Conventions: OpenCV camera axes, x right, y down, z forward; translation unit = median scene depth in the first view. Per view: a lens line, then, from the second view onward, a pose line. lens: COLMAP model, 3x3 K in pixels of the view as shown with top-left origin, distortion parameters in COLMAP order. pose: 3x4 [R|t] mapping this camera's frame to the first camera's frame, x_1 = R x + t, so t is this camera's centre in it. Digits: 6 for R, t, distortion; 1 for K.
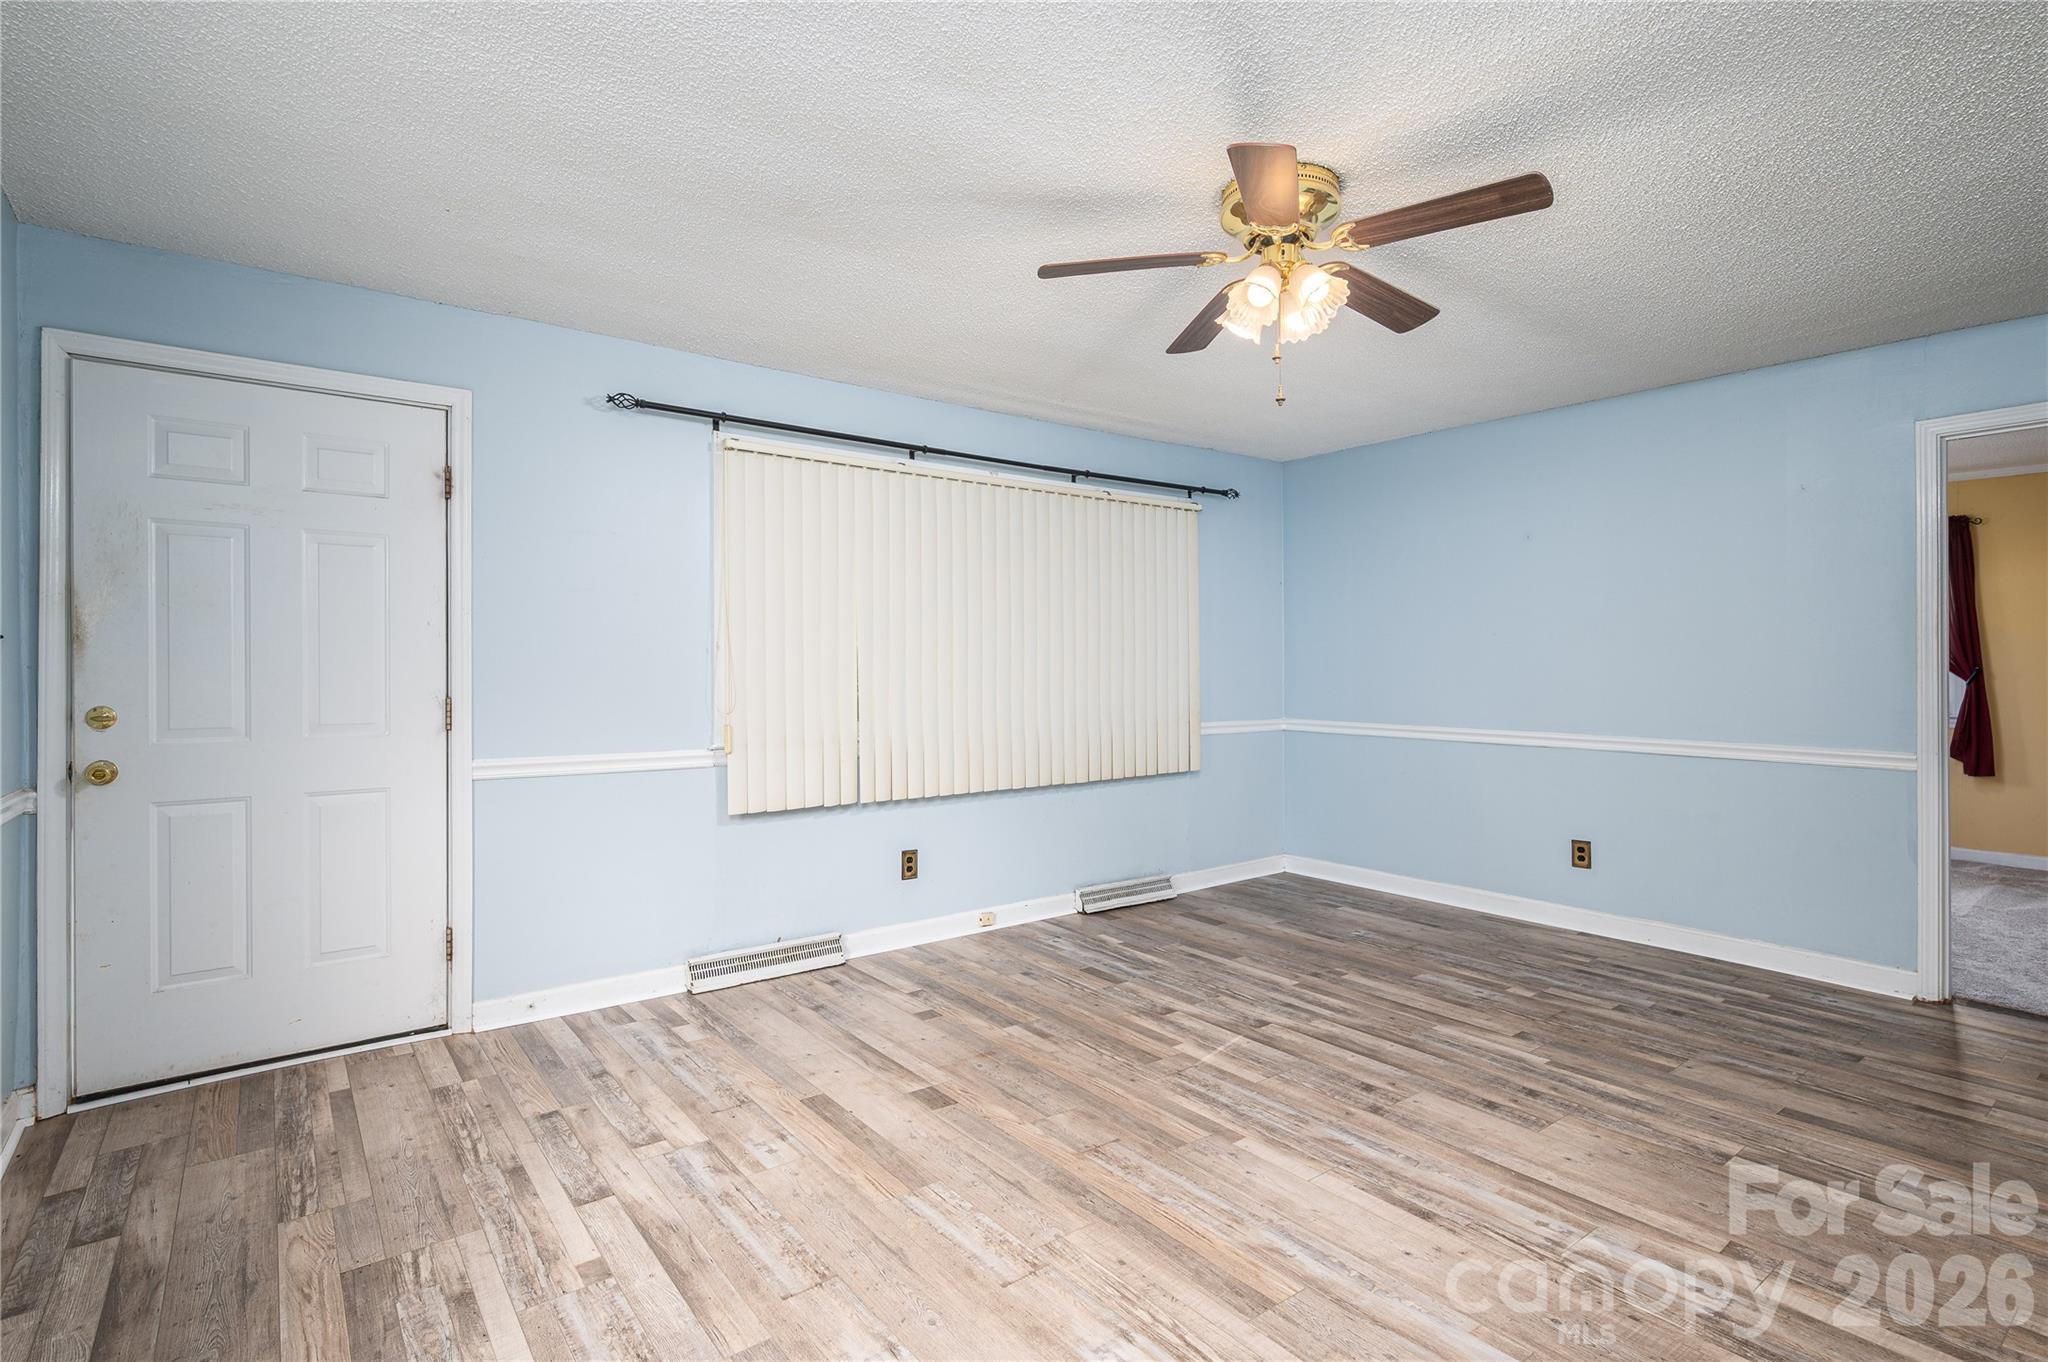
lens RADIAL K [[992.5, 0, 1024.0], [0, 992.5, 681.0], [0, 0, 1]] dist [0.003224, -0.000069]
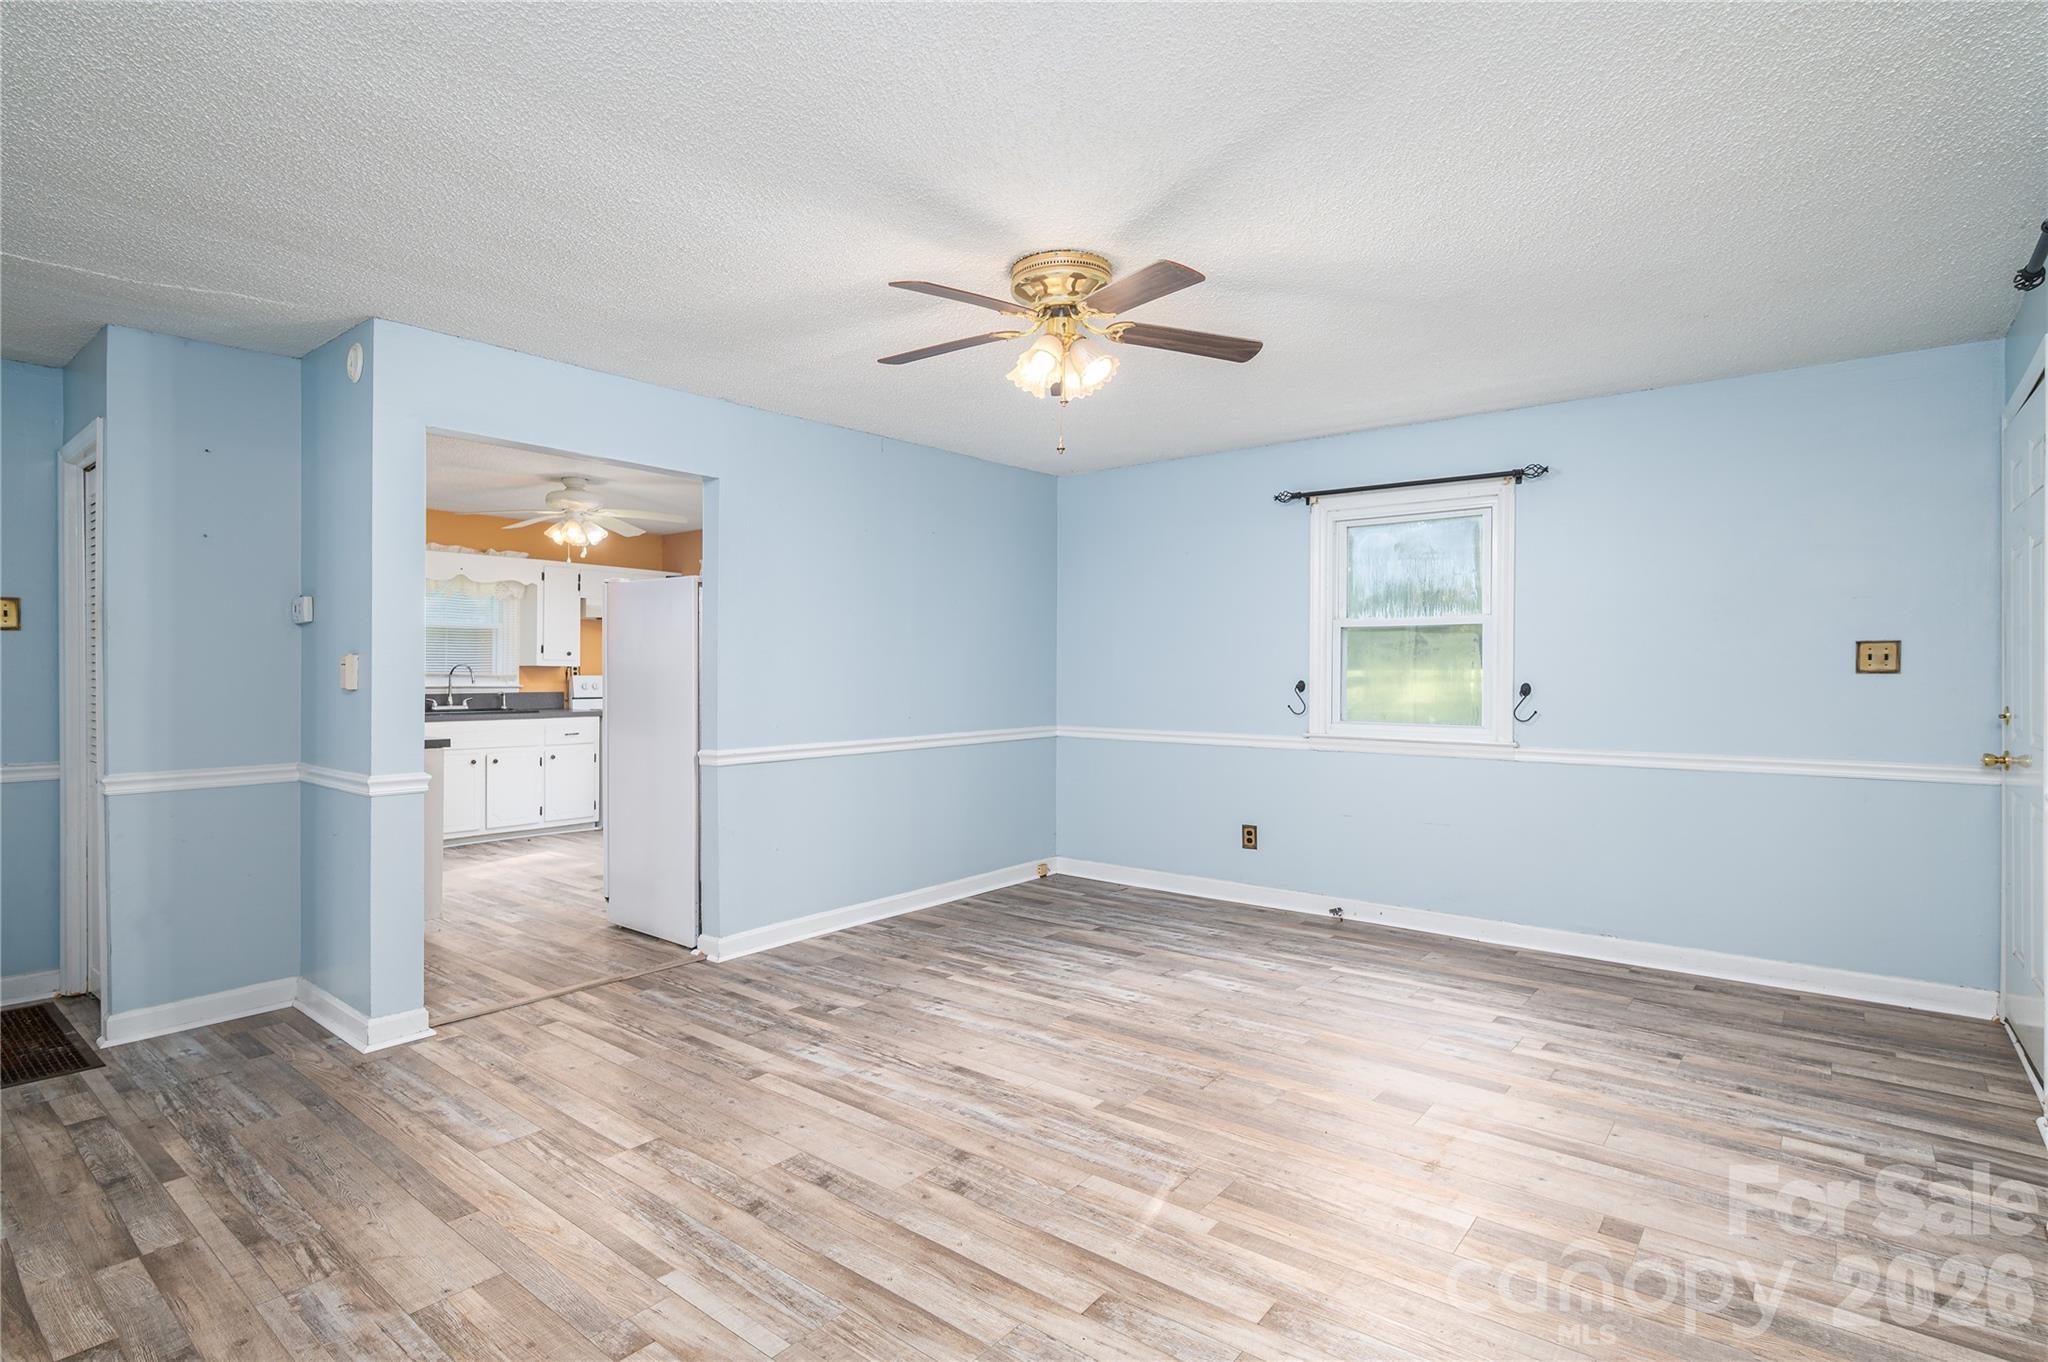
lens RADIAL K [[1005.7, 0, 1029.1], [0, 1005.7, 674.9], [0, 0, 1]] dist [0.001848, -0.000306]
pose [[-0.973795, 0.001154, -0.227424, 0.462640], [-0.001827, 0.999915, 0.012898, -0.017327], [0.227420, 0.012975, -0.973710, 1.753776]]
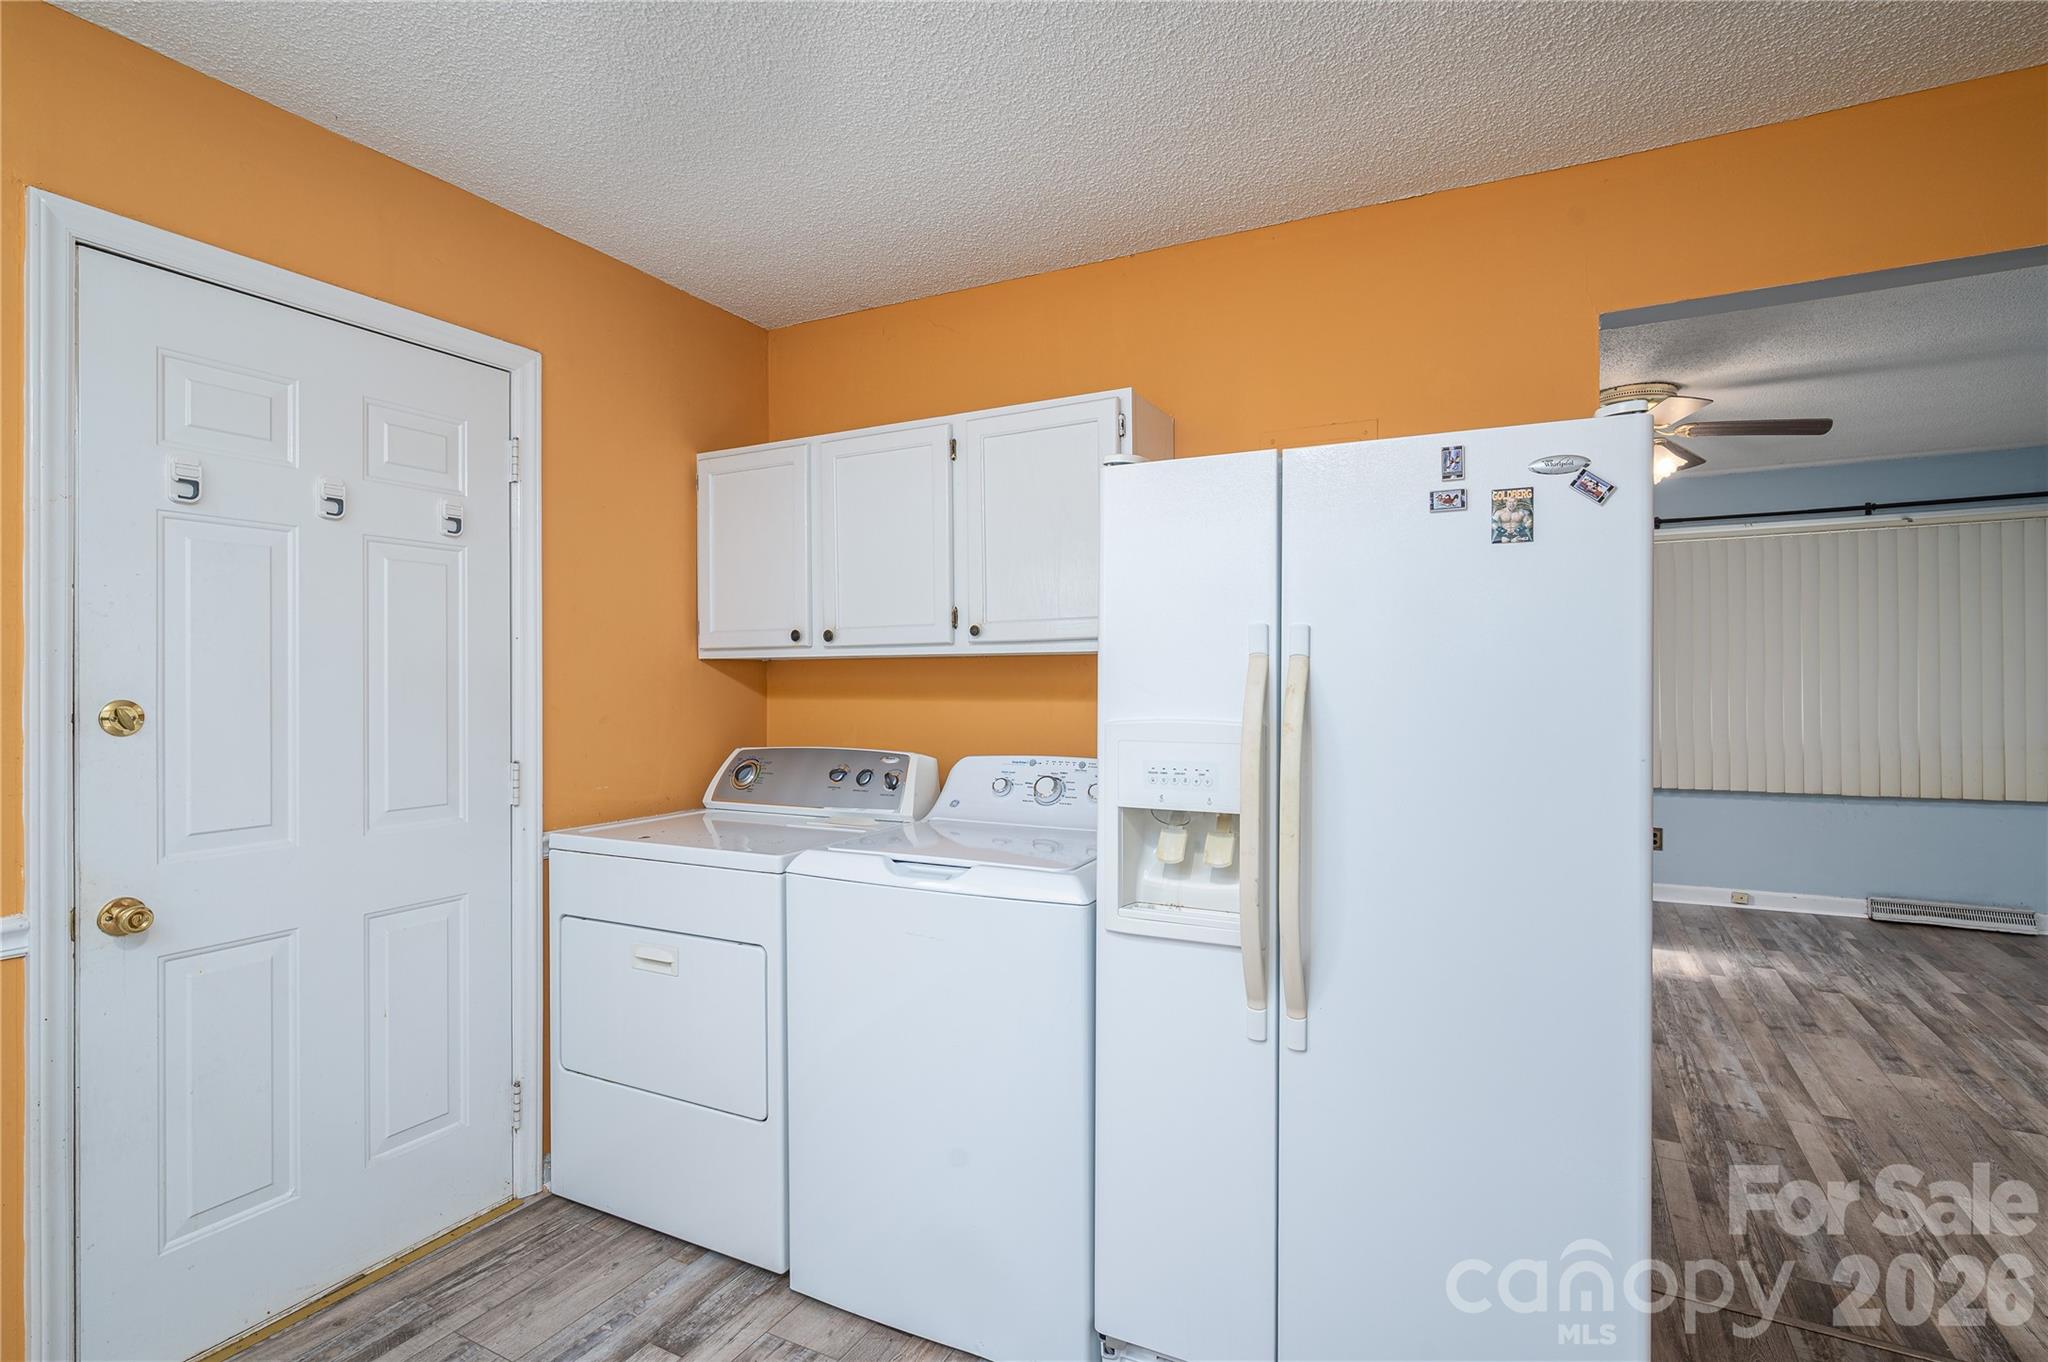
lens RADIAL K [[983.1, 0, 1024.0], [0, 983.1, 681.0], [0, 0, 1]] dist [0.003860, 0.000080]
pose [[0.407266, -0.004416, -0.913299, 1.064546], [-0.002529, 0.999979, -0.005963, -0.022124], [0.913306, 0.004738, 0.407247, -0.428575]]
